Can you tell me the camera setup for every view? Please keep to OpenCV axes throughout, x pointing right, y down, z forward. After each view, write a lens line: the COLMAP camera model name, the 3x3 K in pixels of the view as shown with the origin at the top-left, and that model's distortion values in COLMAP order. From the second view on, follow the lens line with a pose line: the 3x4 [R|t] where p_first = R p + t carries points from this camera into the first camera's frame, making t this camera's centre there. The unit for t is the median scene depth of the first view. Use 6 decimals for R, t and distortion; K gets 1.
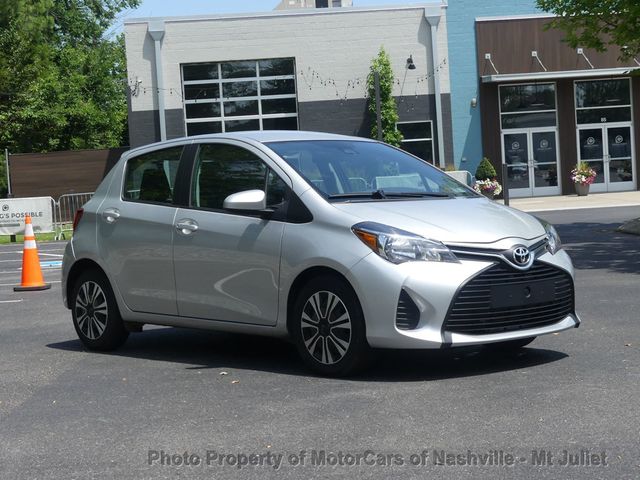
lens RADIAL K [[1233.8, 0, 321.3], [0, 1233.8, 238.4], [0, 0, 1]] dist [0.005426, 0.000000]
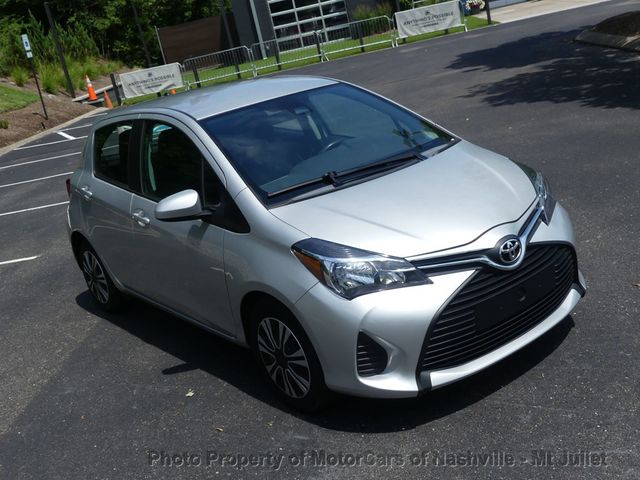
lens RADIAL K [[730.2, 0, 320.5], [0, 730.2, 234.5], [0, 0, 1]] dist [0.011176, 0.000000]
pose [[0.986057, -0.125593, -0.109172, 0.091371], [0.149269, 0.957542, 0.246642, -0.124574], [0.073560, -0.259499, 0.962938, 0.524135]]
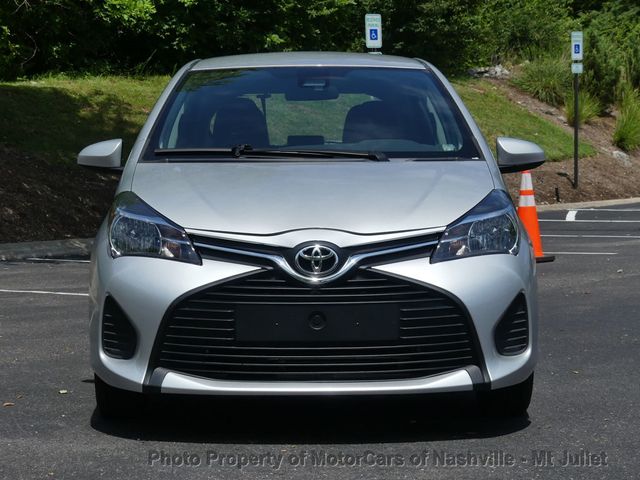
lens RADIAL K [[1610.9, 0, 320.1], [0, 1610.9, 240.7], [0, 0, 1]] dist [-0.088314, 0.000000]
pose [[0.760228, 0.065940, -0.646302, 0.649482], [-0.042735, 0.997757, 0.051530, -0.034807], [0.648250, -0.011555, 0.761340, 0.385217]]
